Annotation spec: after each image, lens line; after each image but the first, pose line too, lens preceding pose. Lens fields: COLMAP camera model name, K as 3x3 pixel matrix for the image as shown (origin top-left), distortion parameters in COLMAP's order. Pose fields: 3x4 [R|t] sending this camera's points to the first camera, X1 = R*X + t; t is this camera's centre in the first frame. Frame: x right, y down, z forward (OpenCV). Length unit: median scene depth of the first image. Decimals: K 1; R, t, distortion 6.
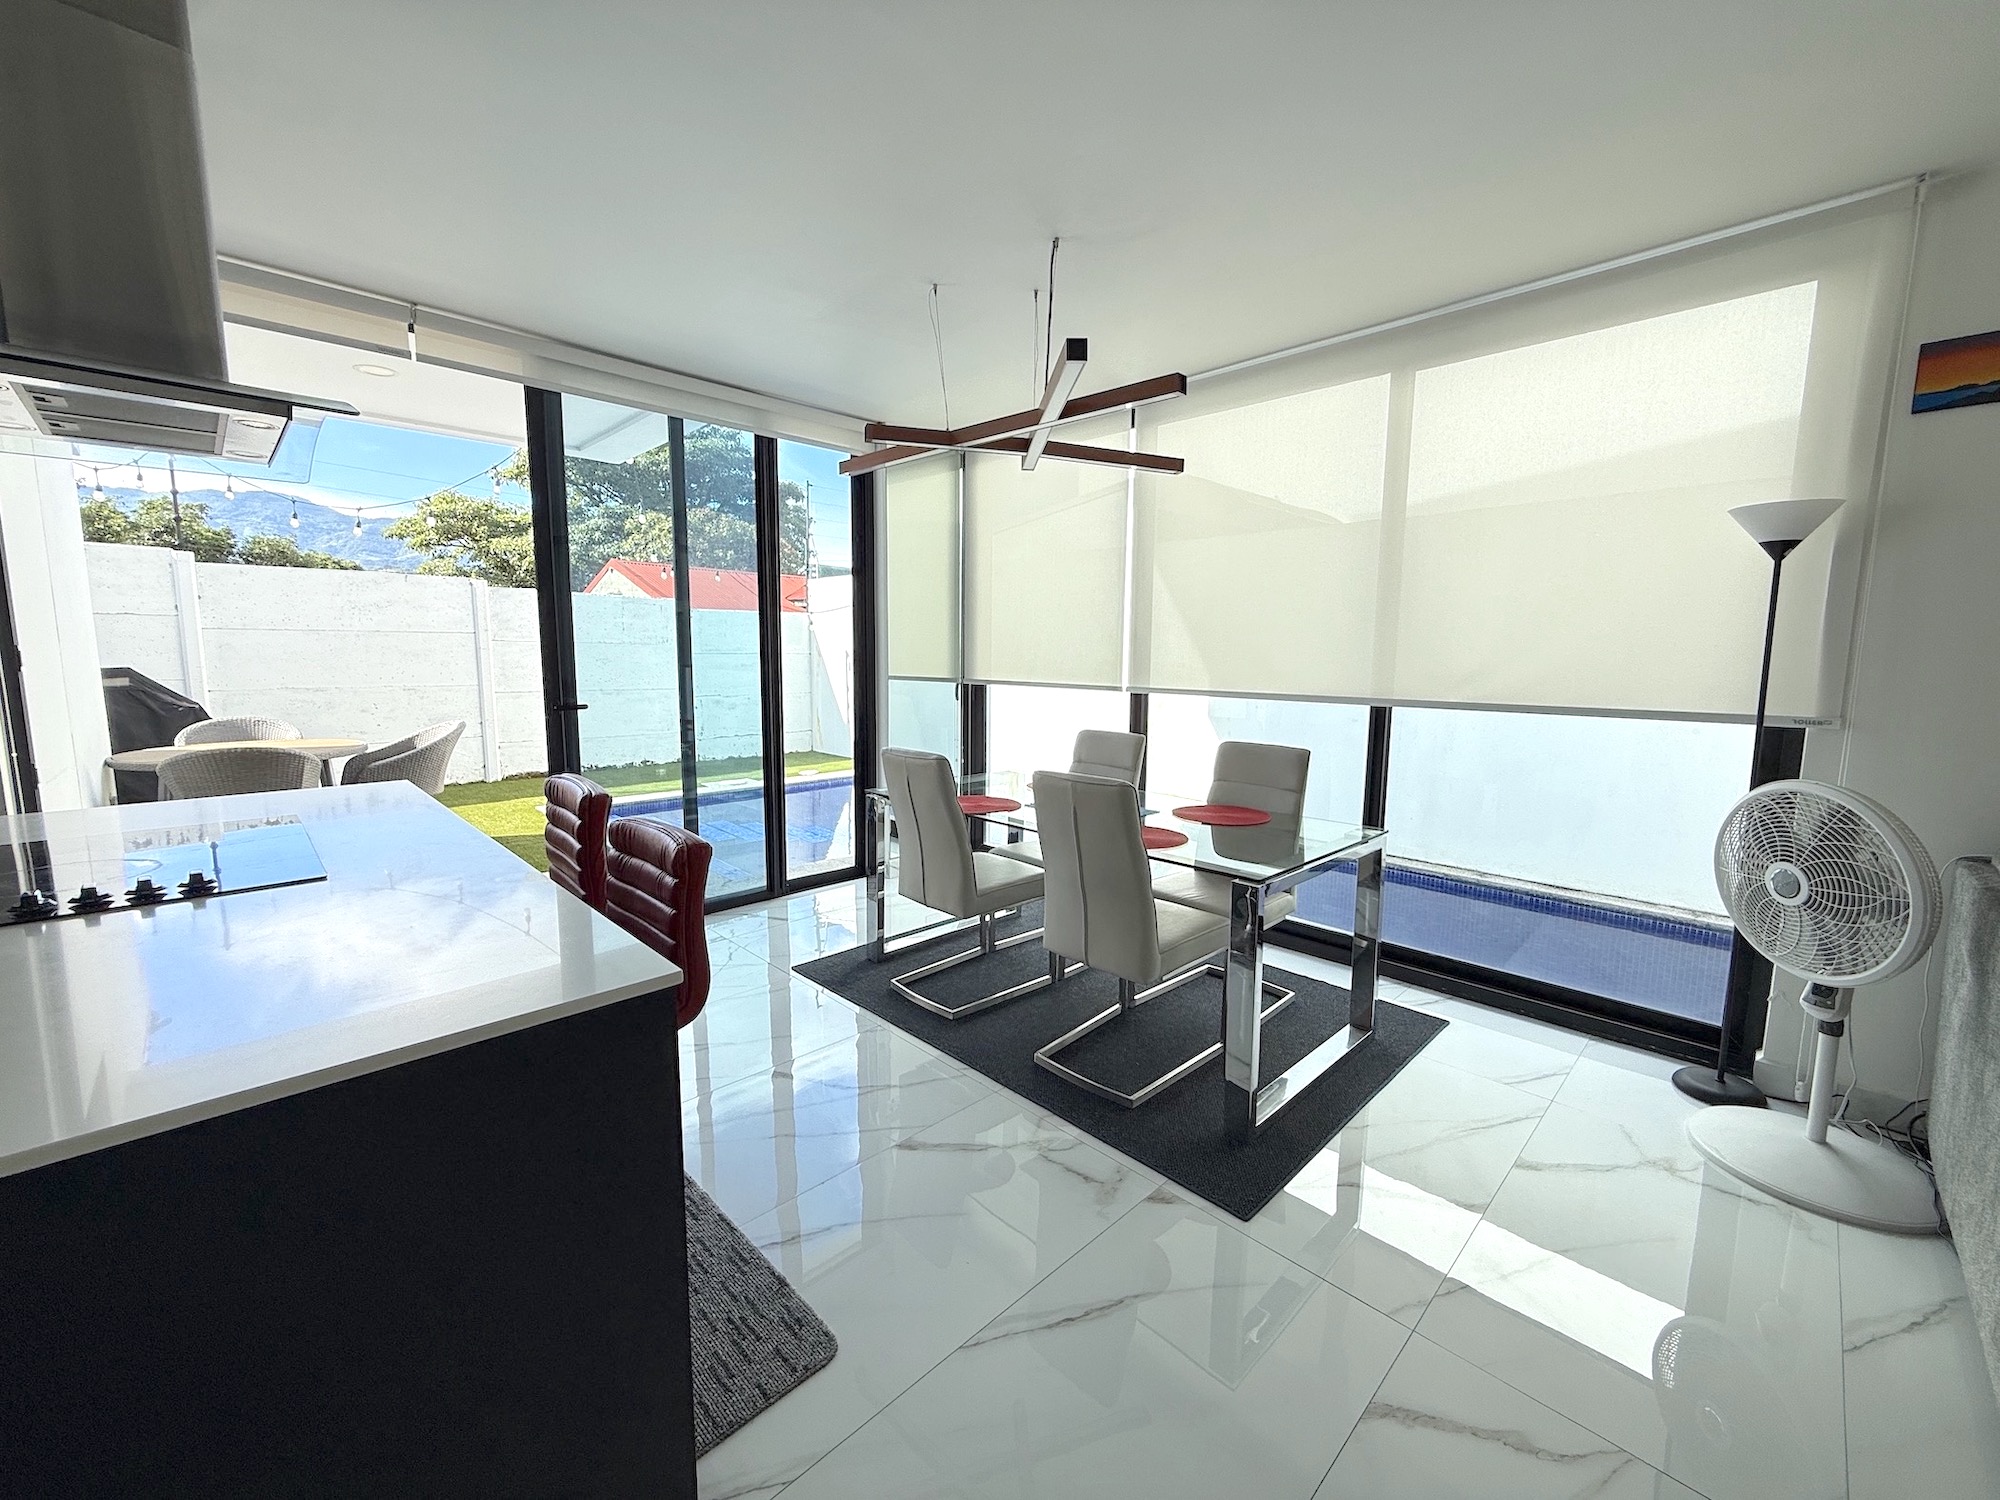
lens RADIAL K [[800.4, 0, 997.9], [0, 800.4, 751.0], [0, 0, 1]] dist [-0.000985, 0.000316]
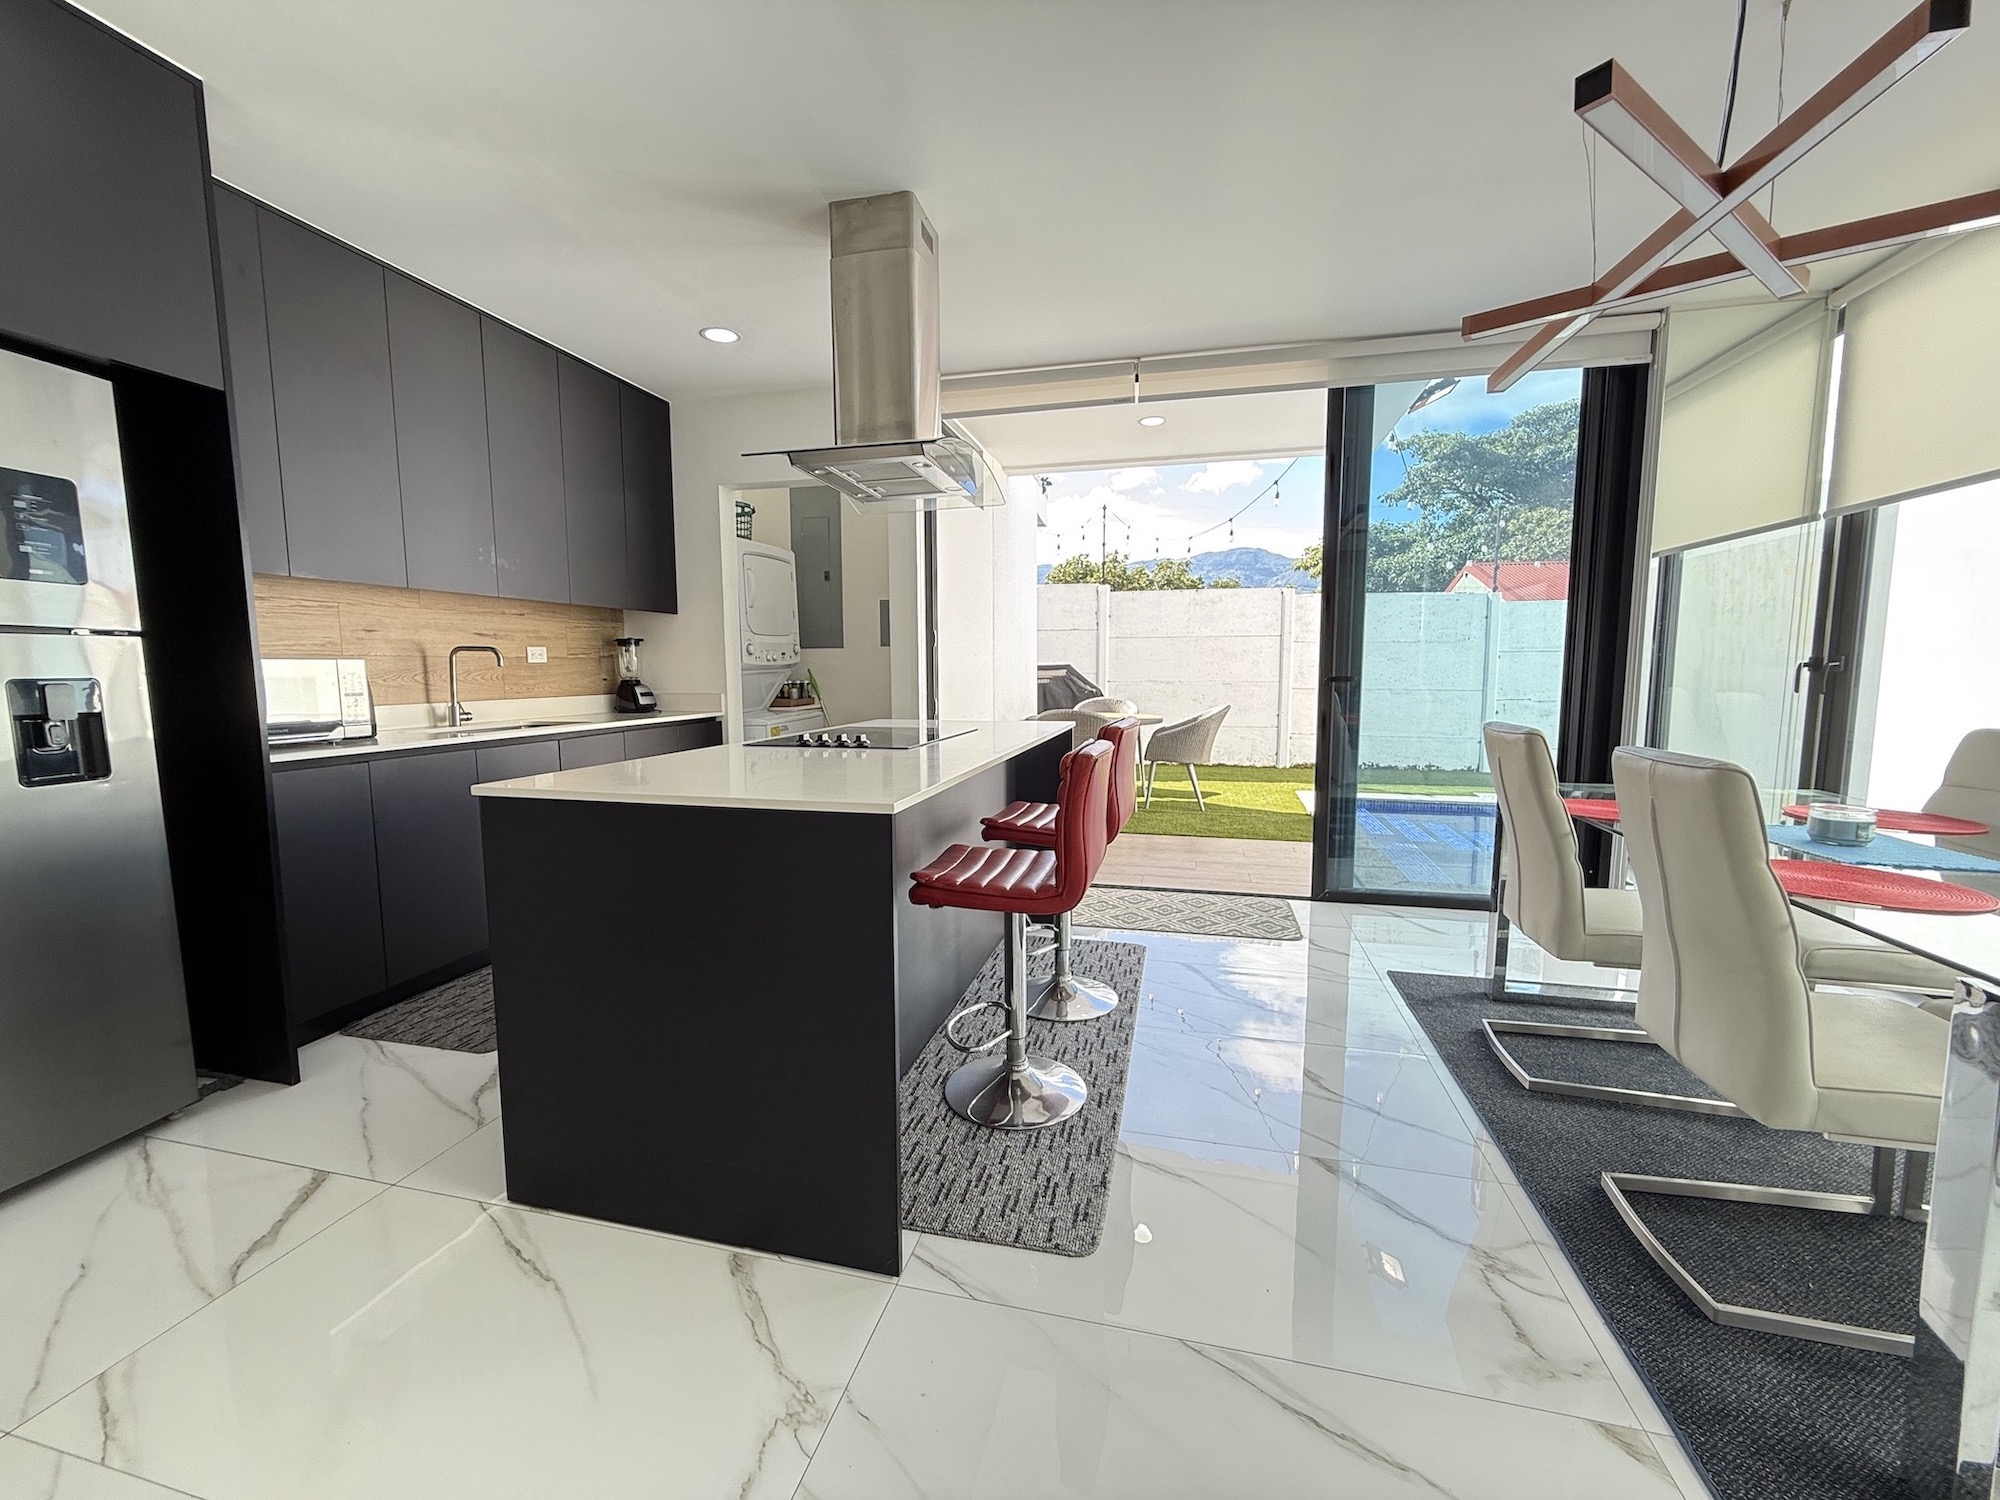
lens RADIAL K [[800.4, 0, 991.8], [0, 800.4, 748.8], [0, 0, 1]] dist [-0.000985, 0.000316]
pose [[0.520491, 0.077635, -0.850331, 0.158742], [-0.099304, 0.994604, 0.030023, 0.027182], [0.848073, 0.068815, 0.525392, 0.092673]]
